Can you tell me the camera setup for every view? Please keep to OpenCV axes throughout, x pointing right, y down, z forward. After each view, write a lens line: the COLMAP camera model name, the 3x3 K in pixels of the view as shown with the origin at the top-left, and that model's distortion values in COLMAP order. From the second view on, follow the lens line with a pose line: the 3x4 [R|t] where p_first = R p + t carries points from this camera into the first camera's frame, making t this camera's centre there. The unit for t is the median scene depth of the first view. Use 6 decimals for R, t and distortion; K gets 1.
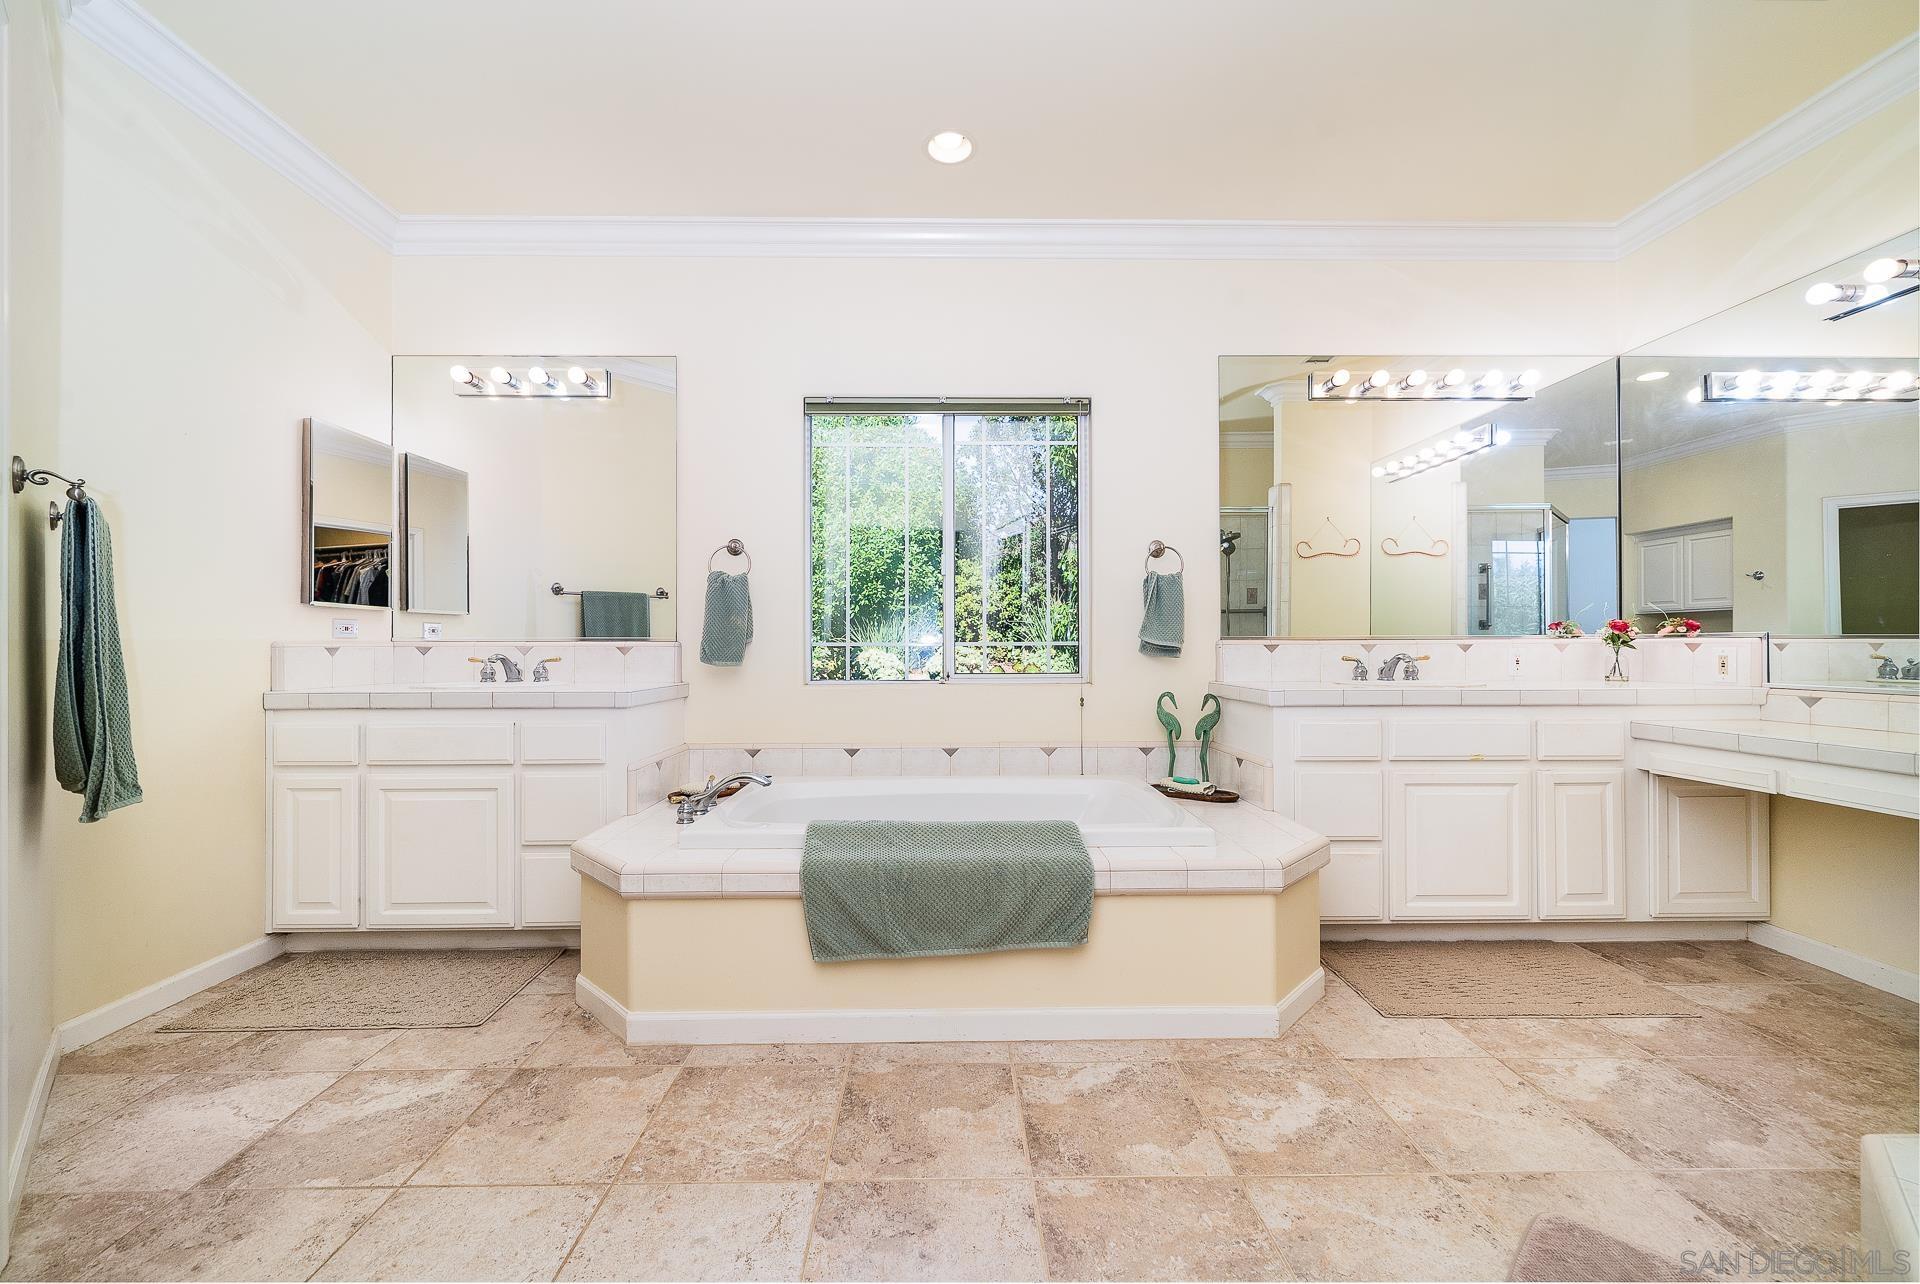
lens RADIAL K [[778.8, 0, 967.4], [0, 778.8, 642.1], [0, 0, 1]] dist [0.002312, 0.000064]
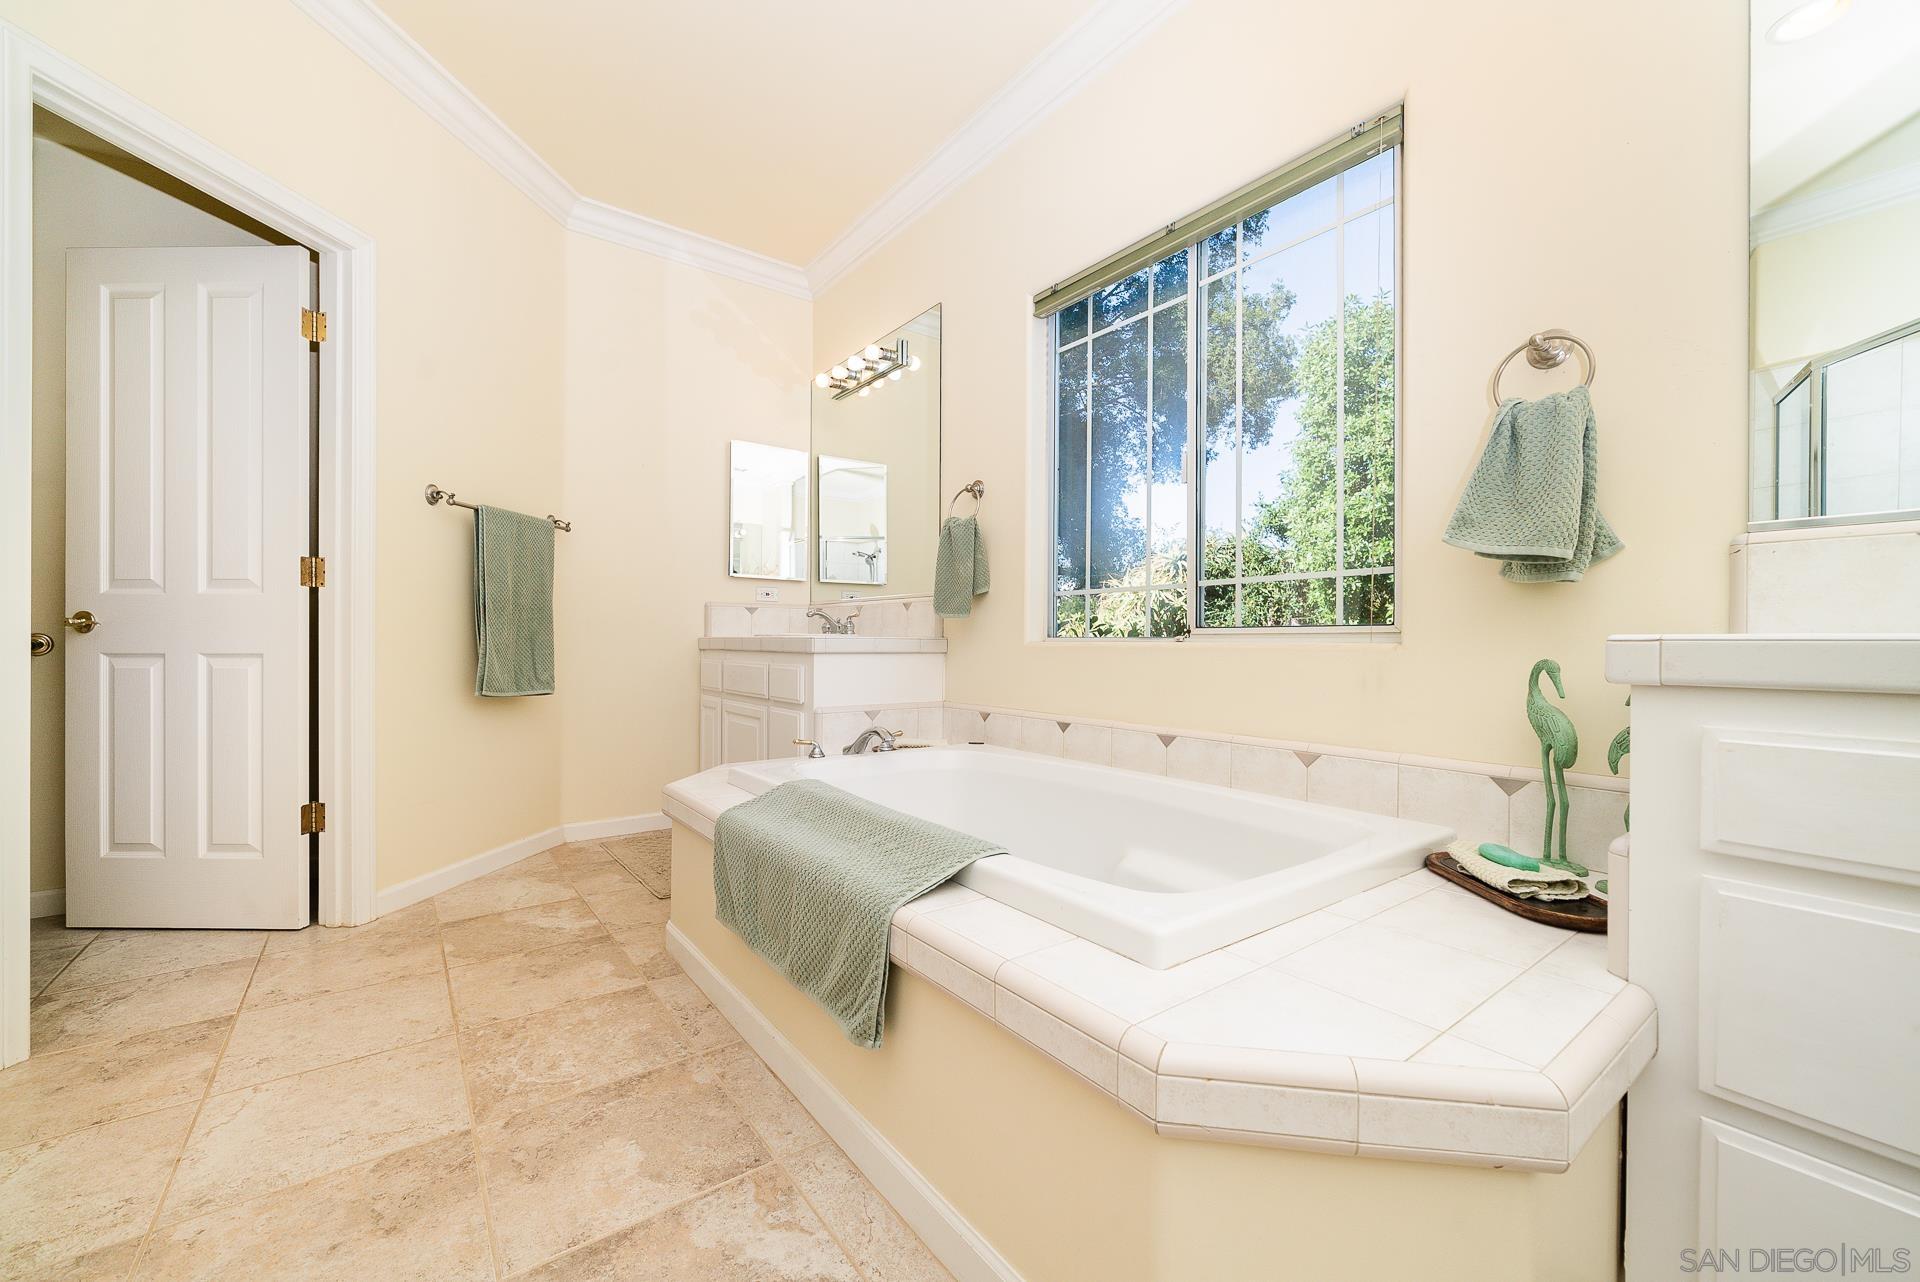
lens RADIAL K [[778.8, 0, 955.7], [0, 778.8, 643.9], [0, 0, 1]] dist [0.002312, 0.000064]
pose [[0.557794, 0.005774, -0.829959, 0.765233], [-0.003220, 0.999983, 0.004792, 0.093877], [0.829973, 0.000000, 0.557804, 0.815174]]
